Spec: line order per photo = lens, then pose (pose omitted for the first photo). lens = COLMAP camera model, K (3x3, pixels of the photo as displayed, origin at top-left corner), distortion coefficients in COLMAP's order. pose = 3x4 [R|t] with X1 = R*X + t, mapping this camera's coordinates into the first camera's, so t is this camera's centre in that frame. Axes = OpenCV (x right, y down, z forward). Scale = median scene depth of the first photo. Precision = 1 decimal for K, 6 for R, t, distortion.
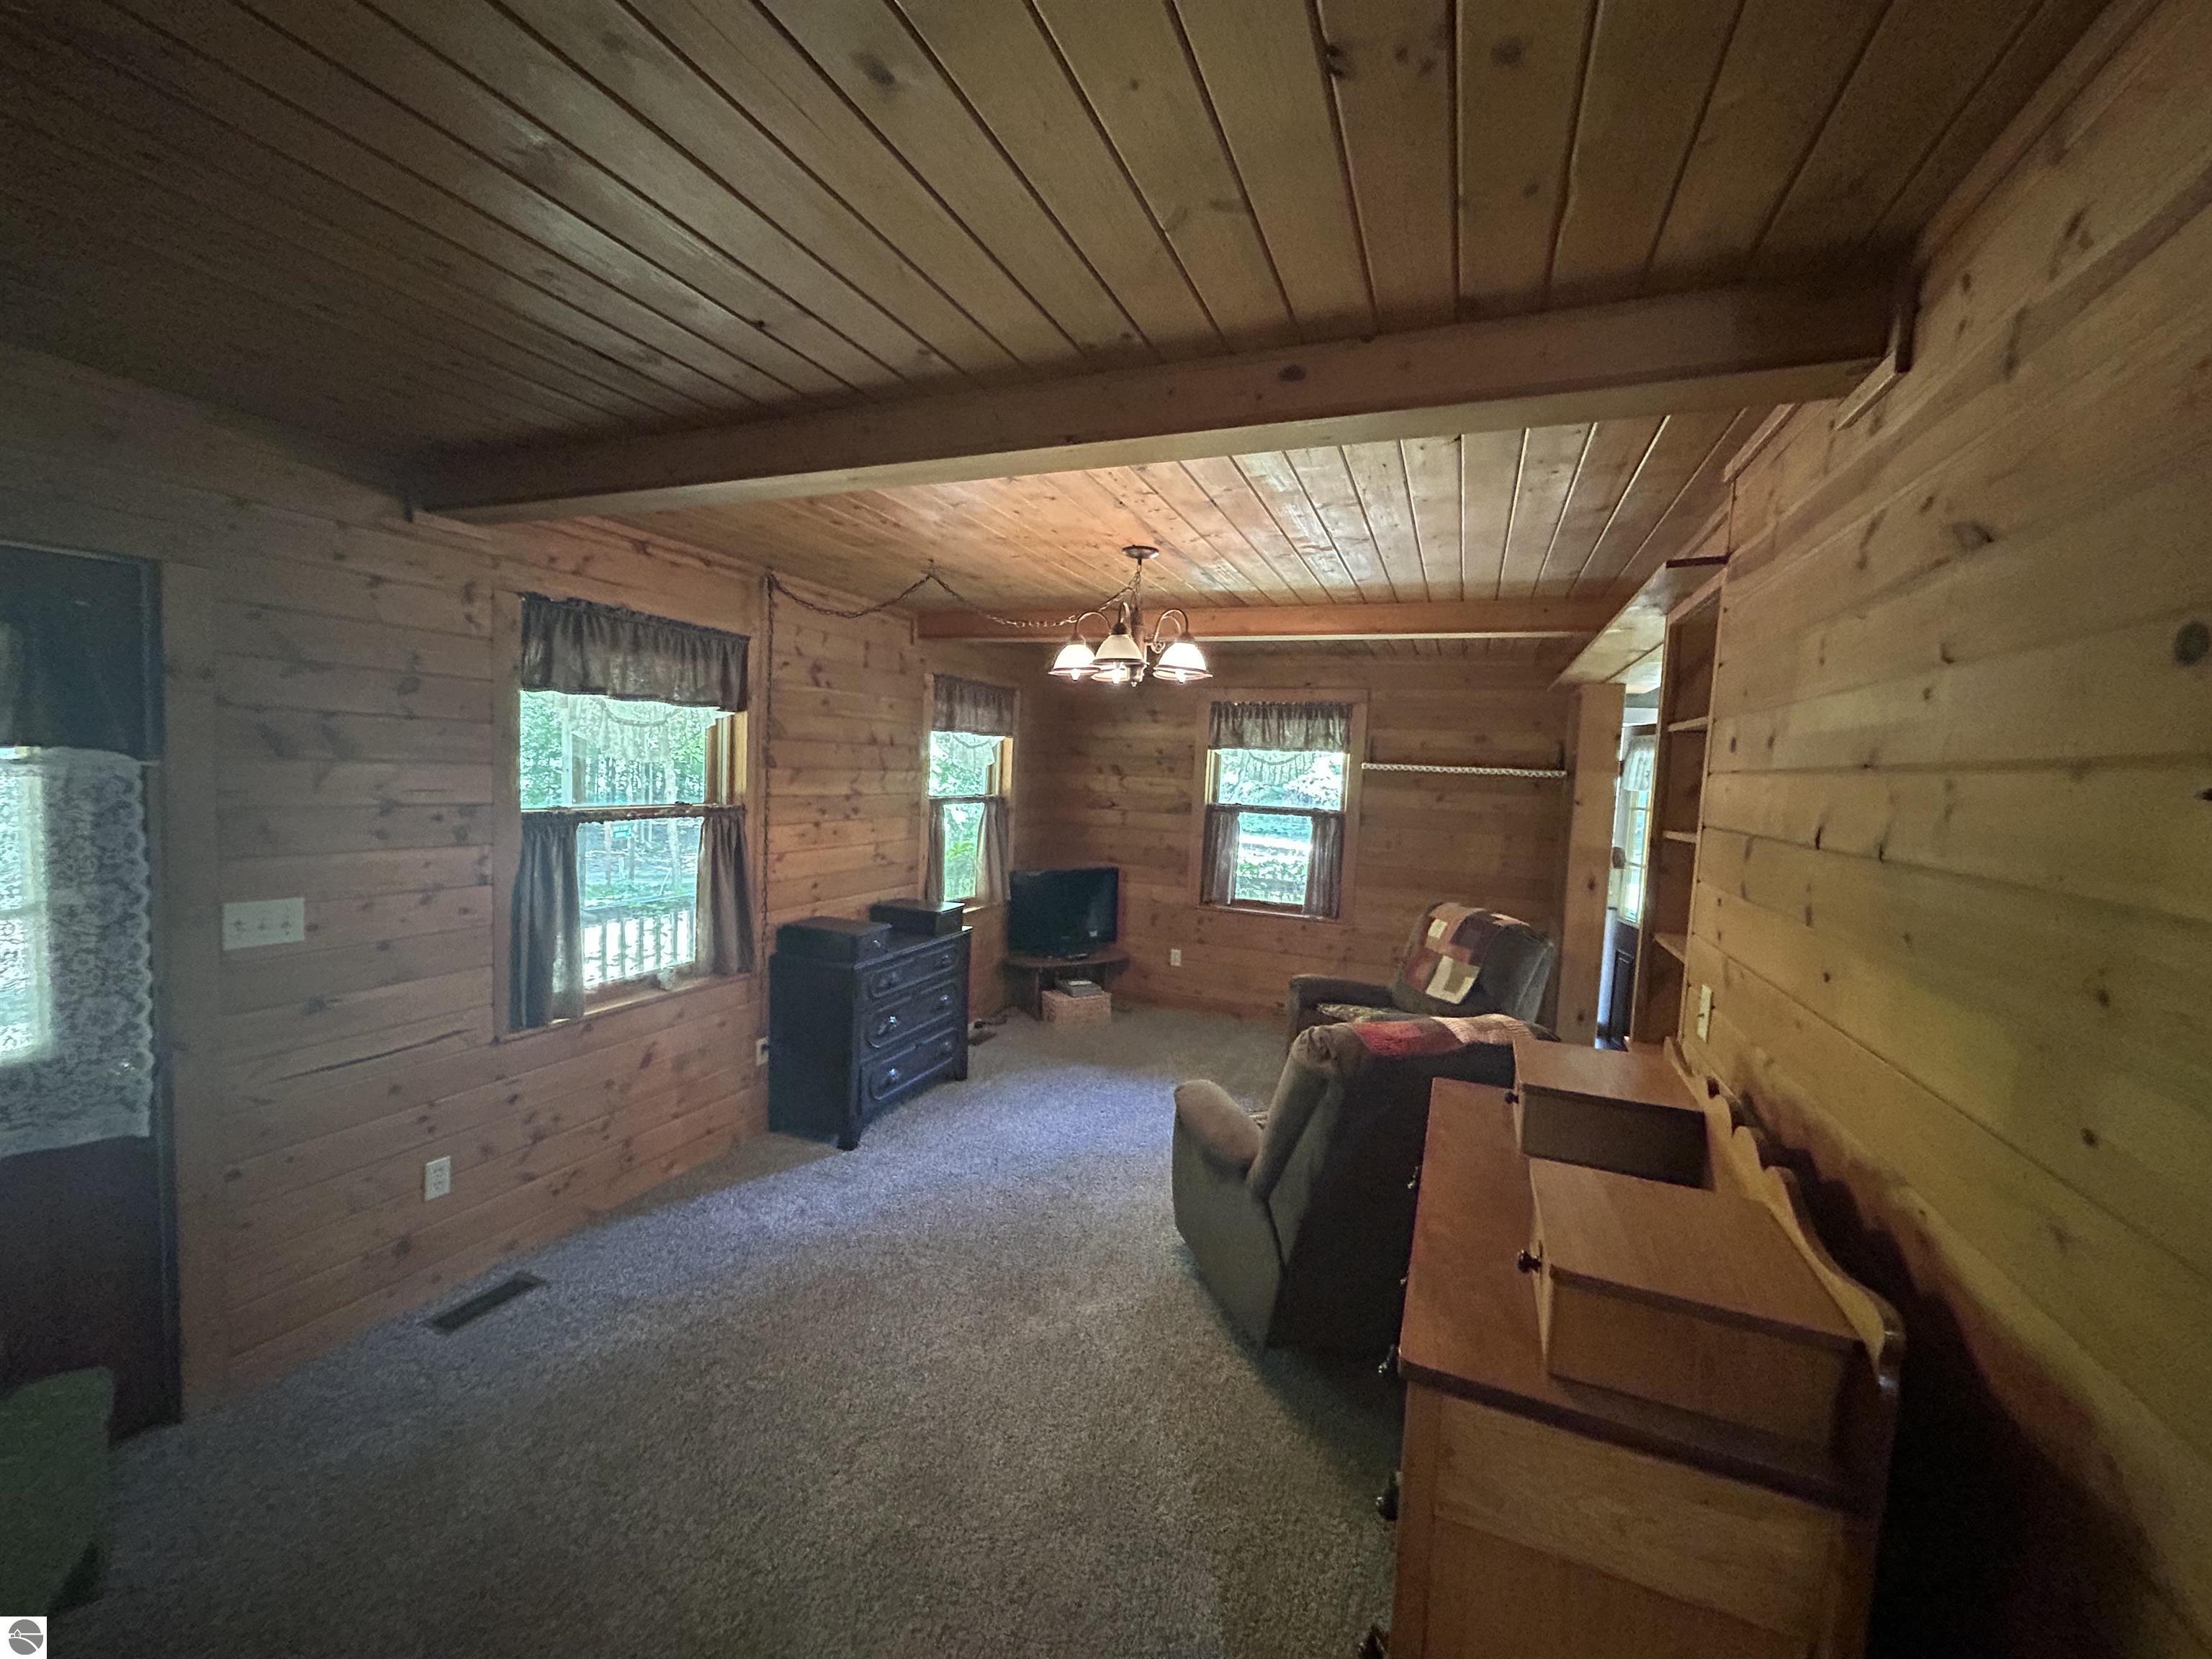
lens RADIAL K [[895.4, 0, 1102.3], [0, 895.4, 827.2], [0, 0, 1]] dist [0.001943, 0.000722]
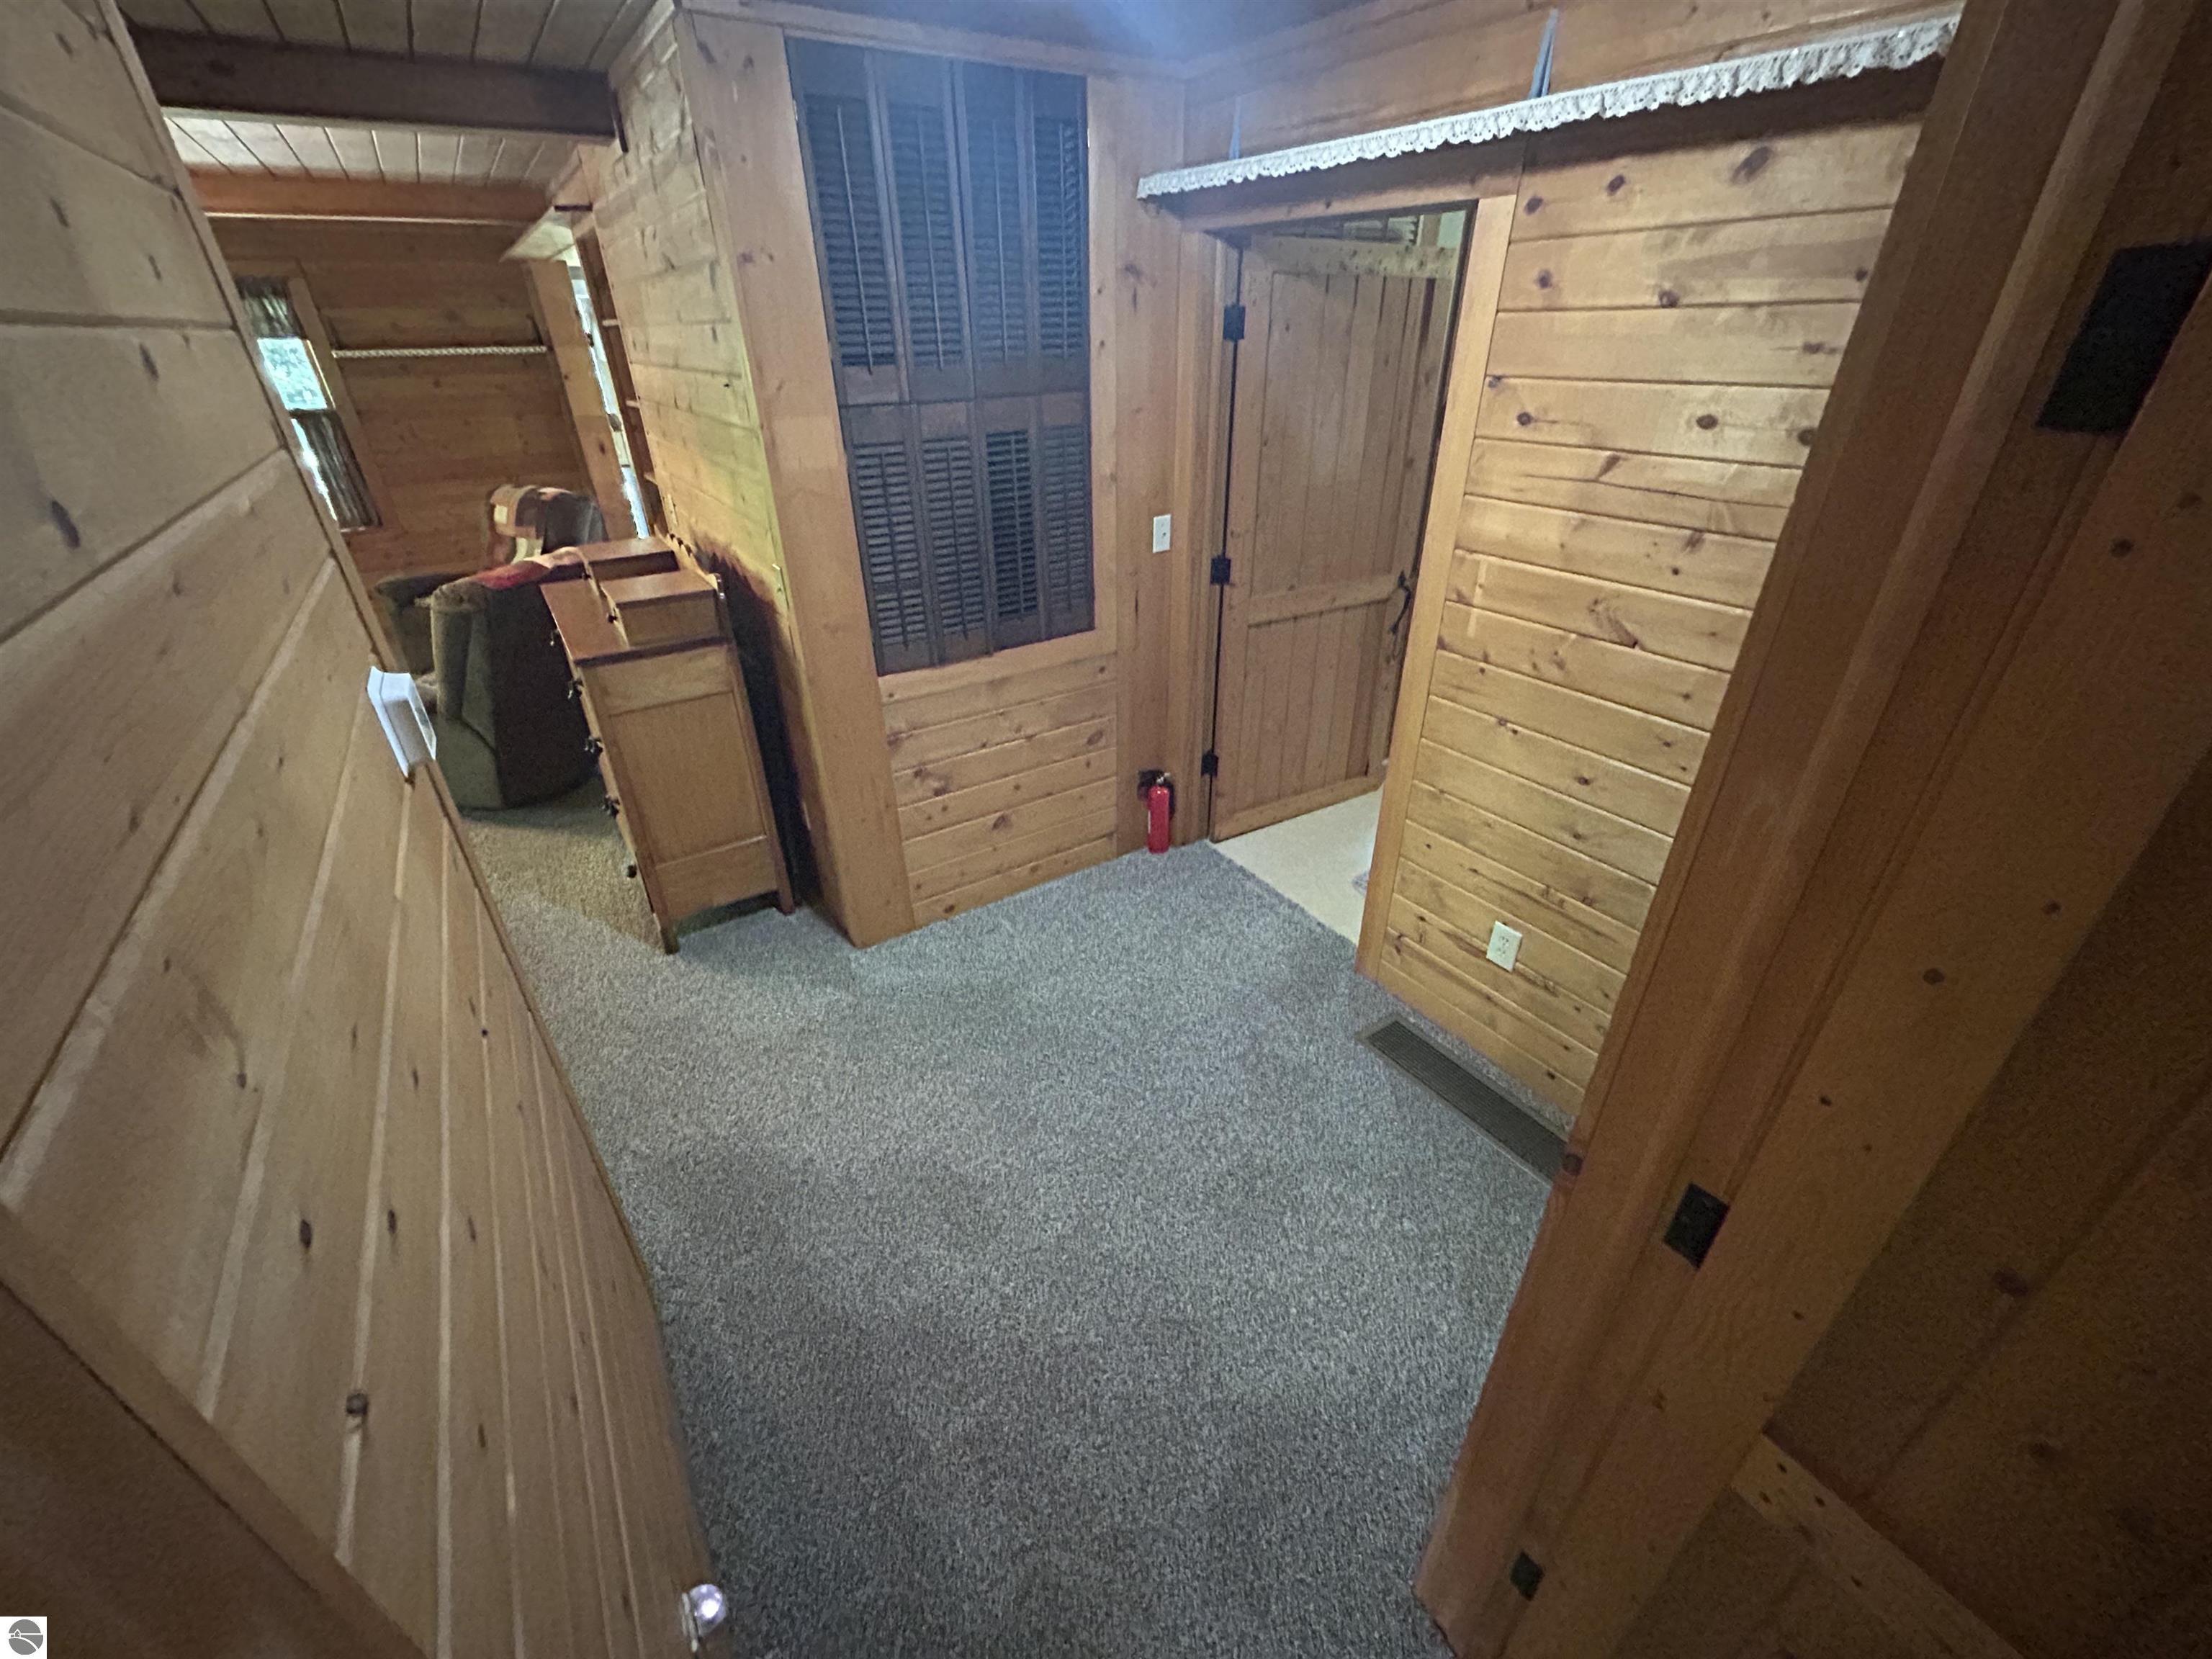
lens RADIAL K [[895.4, 0, 1102.2], [0, 895.4, 832.8], [0, 0, 1]] dist [0.001943, 0.000722]
pose [[0.564746, -0.455637, 0.688082, -0.239175], [0.101968, 0.865908, 0.489699, -0.018581], [-0.818941, -0.206394, 0.535479, -0.507898]]
